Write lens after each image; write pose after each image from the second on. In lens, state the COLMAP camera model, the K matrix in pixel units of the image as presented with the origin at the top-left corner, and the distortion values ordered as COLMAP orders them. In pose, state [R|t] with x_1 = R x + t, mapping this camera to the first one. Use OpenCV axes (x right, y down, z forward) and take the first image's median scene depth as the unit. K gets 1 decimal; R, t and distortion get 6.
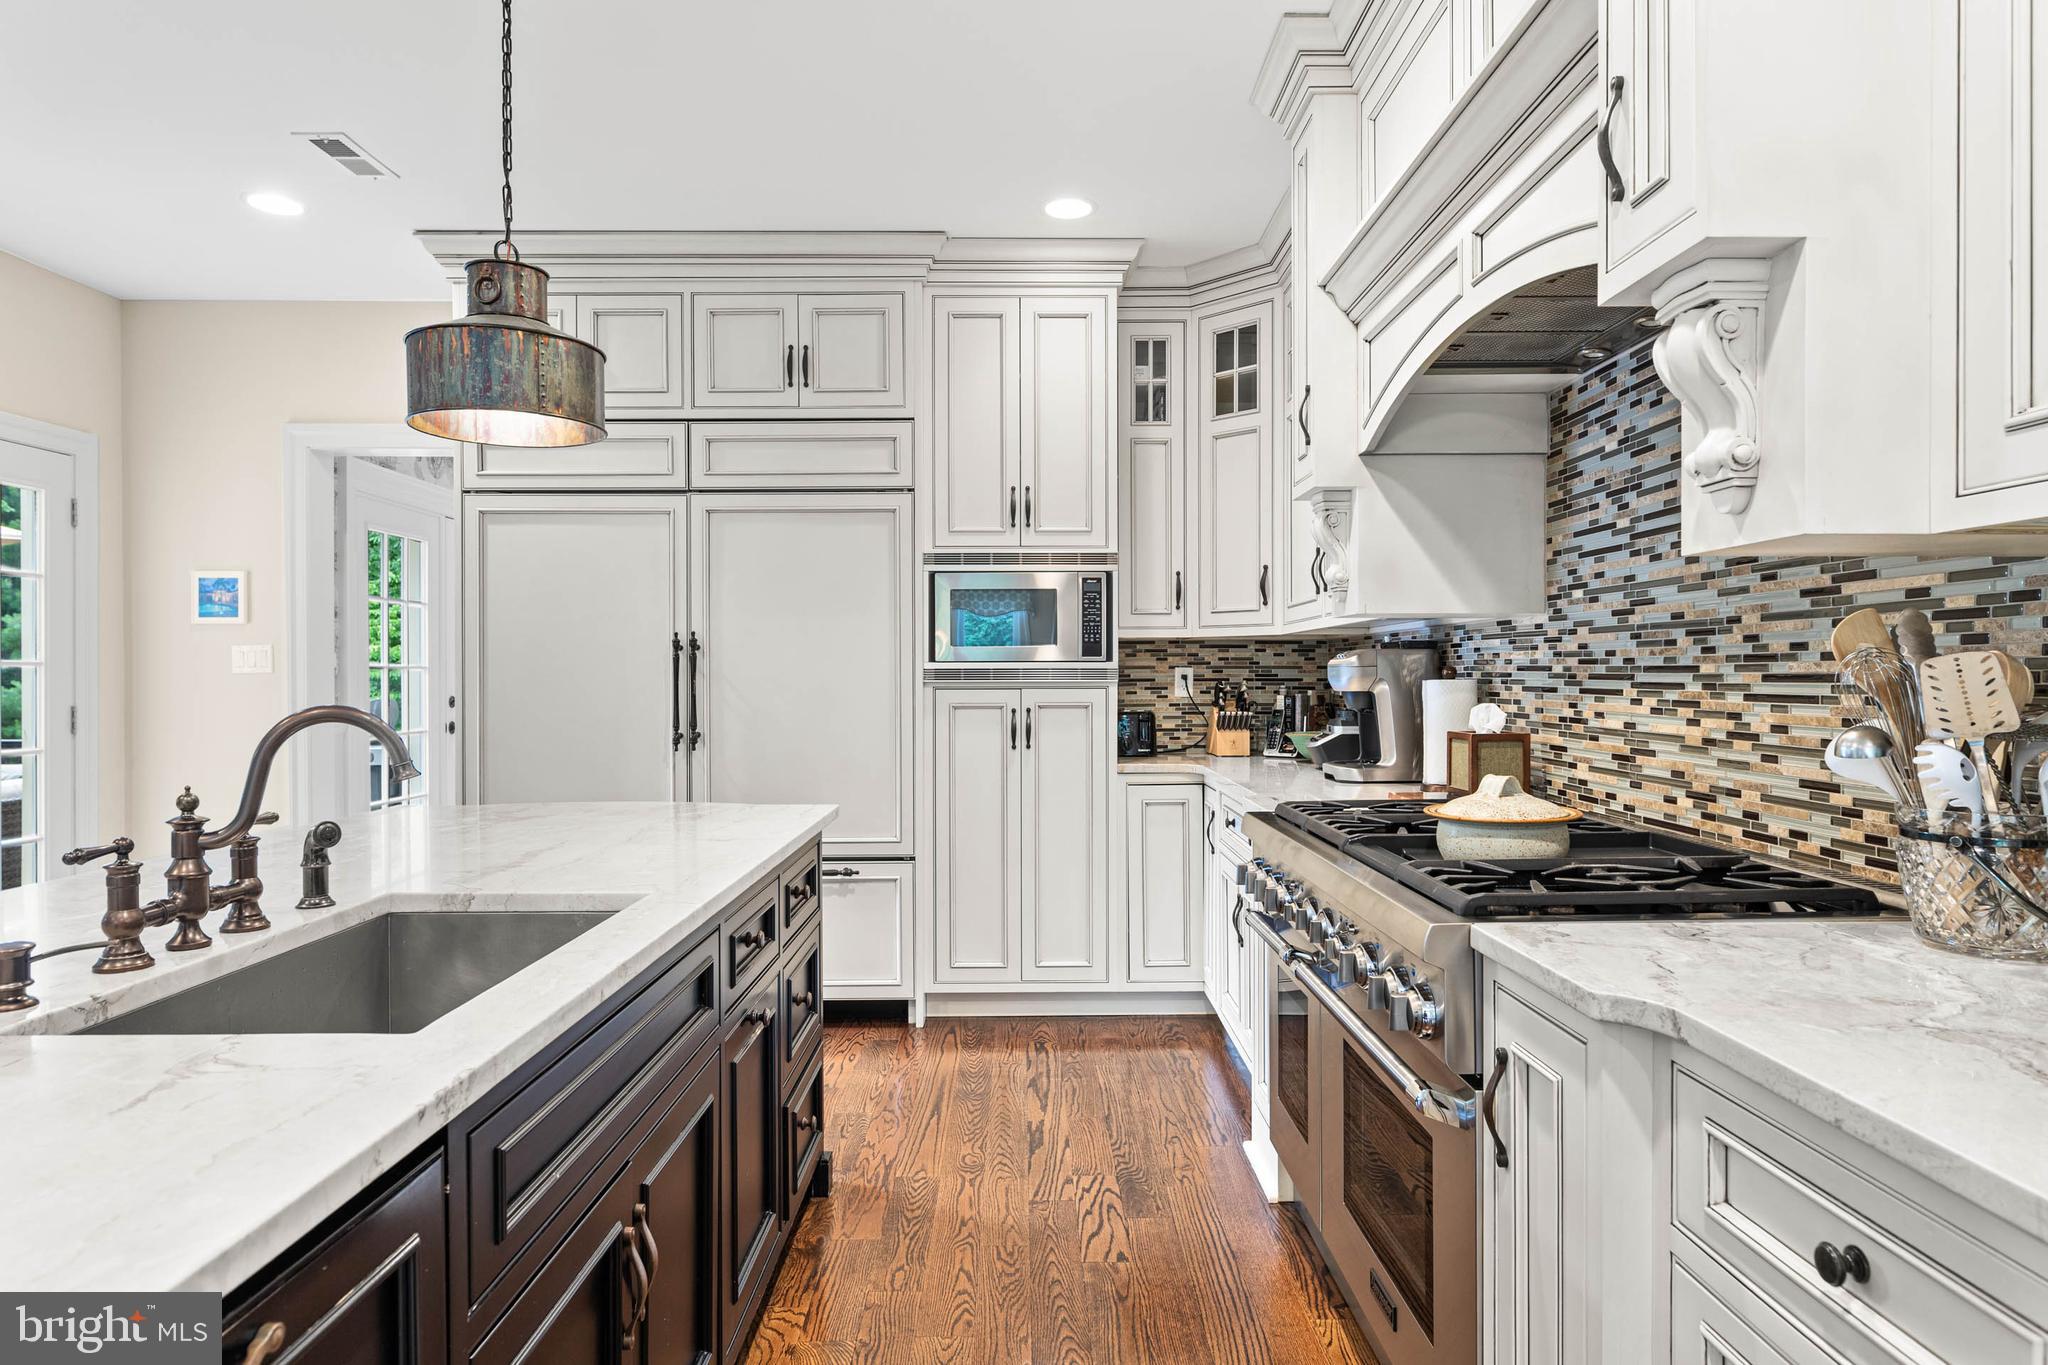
lens RADIAL K [[1180.7, 0, 1013.5], [0, 1180.7, 680.3], [0, 0, 1]] dist [-0.000244, -0.000771]
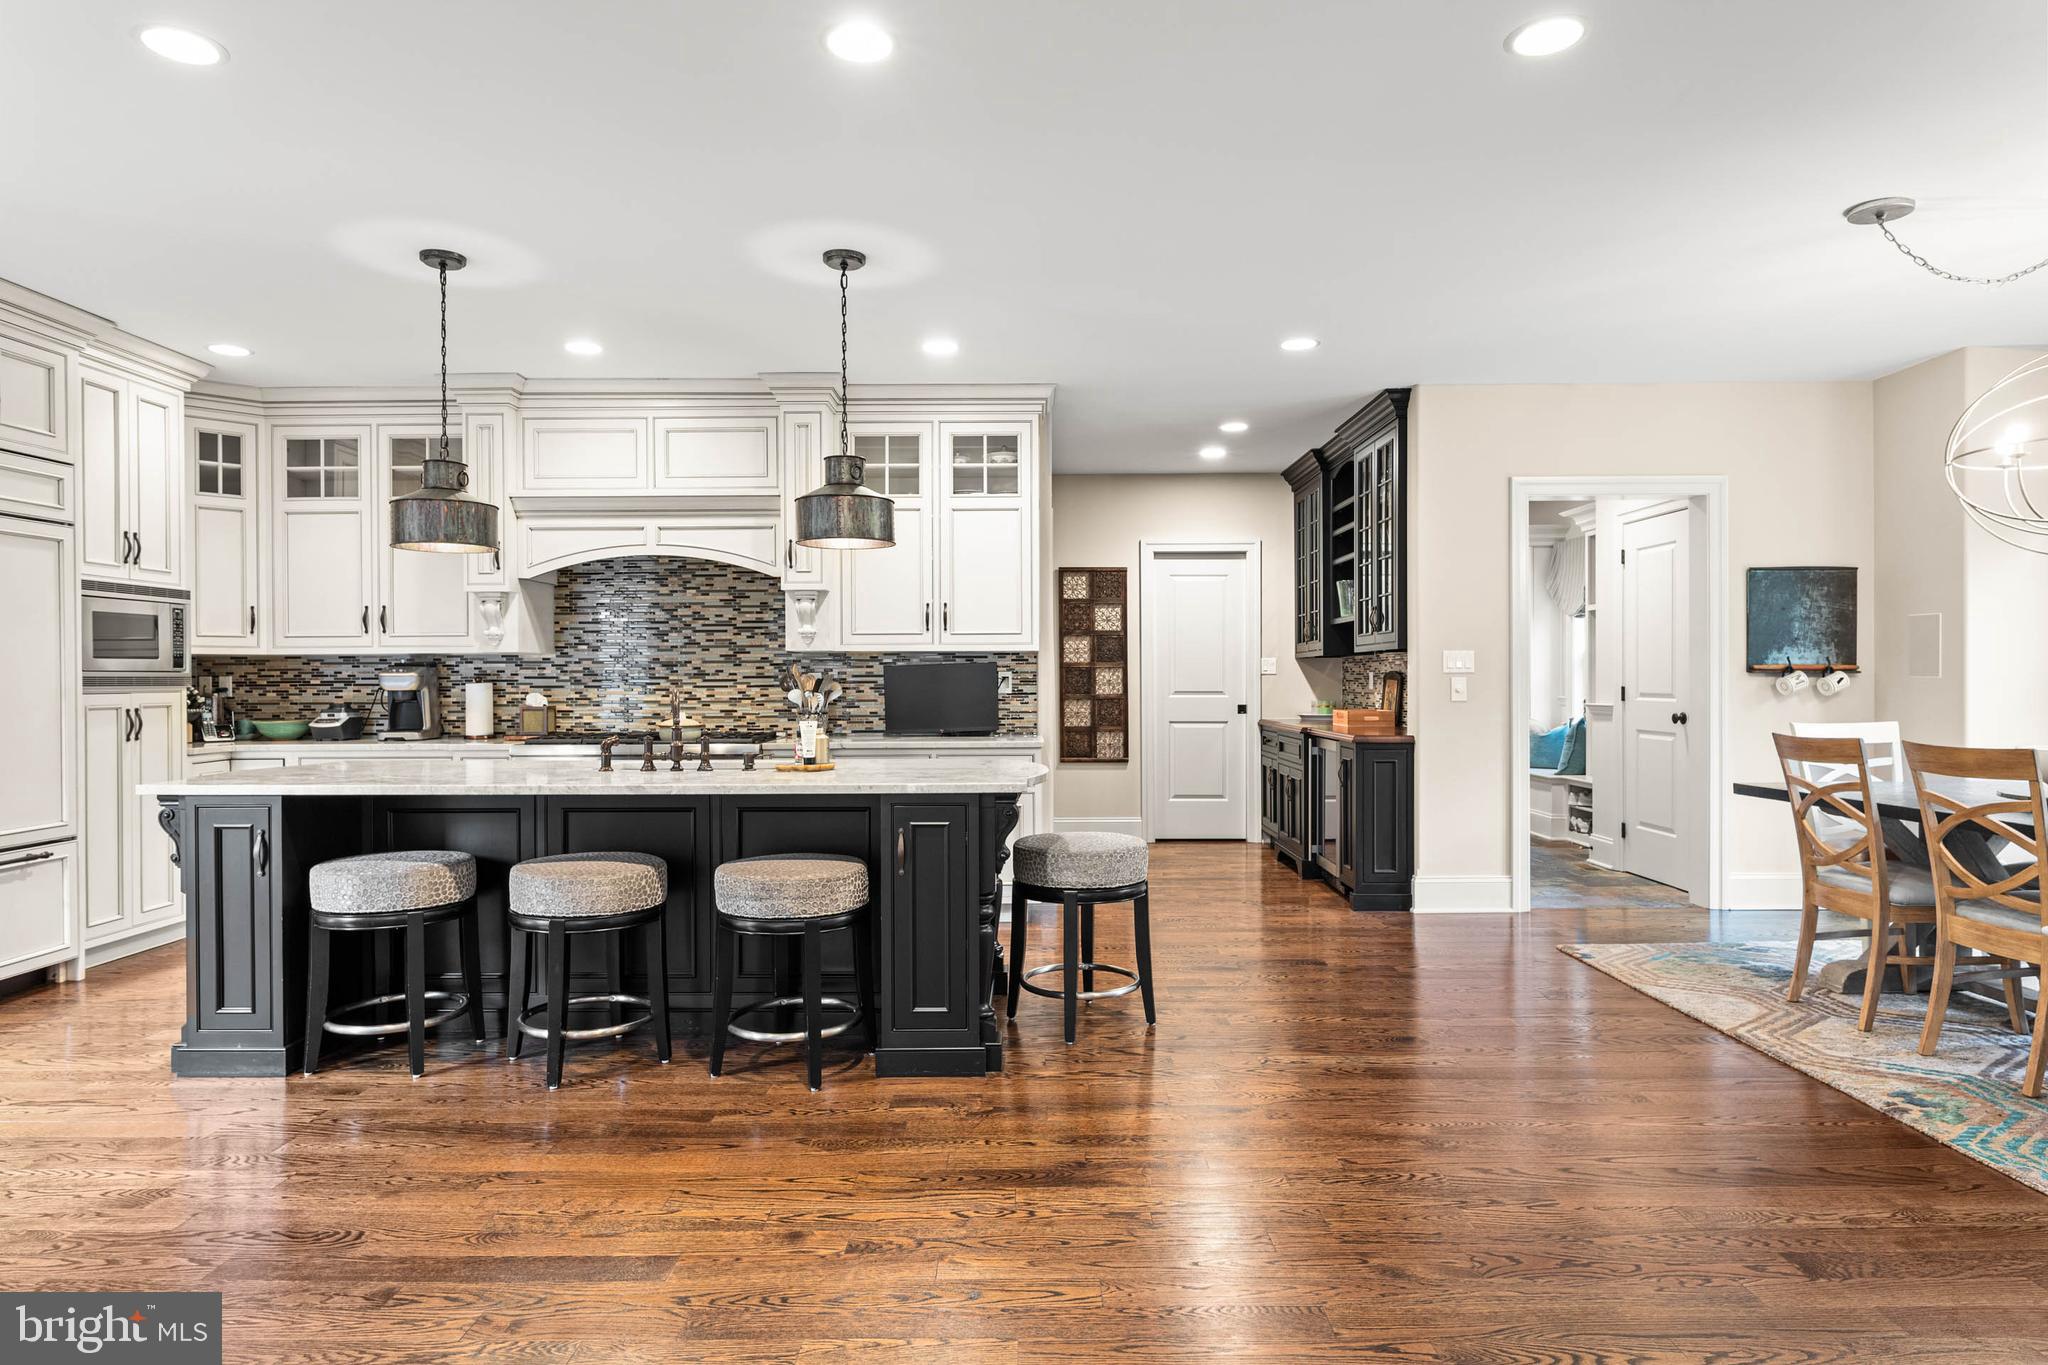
lens RADIAL K [[1180.7, 0, 1018.4], [0, 1180.7, 684.7], [0, 0, 1]] dist [-0.000244, -0.000771]
pose [[0.020407, -0.002892, 0.999788, -1.858638], [0.009829, 0.999948, 0.002691, 0.006537], [-0.999743, 0.009772, 0.020434, 0.045904]]
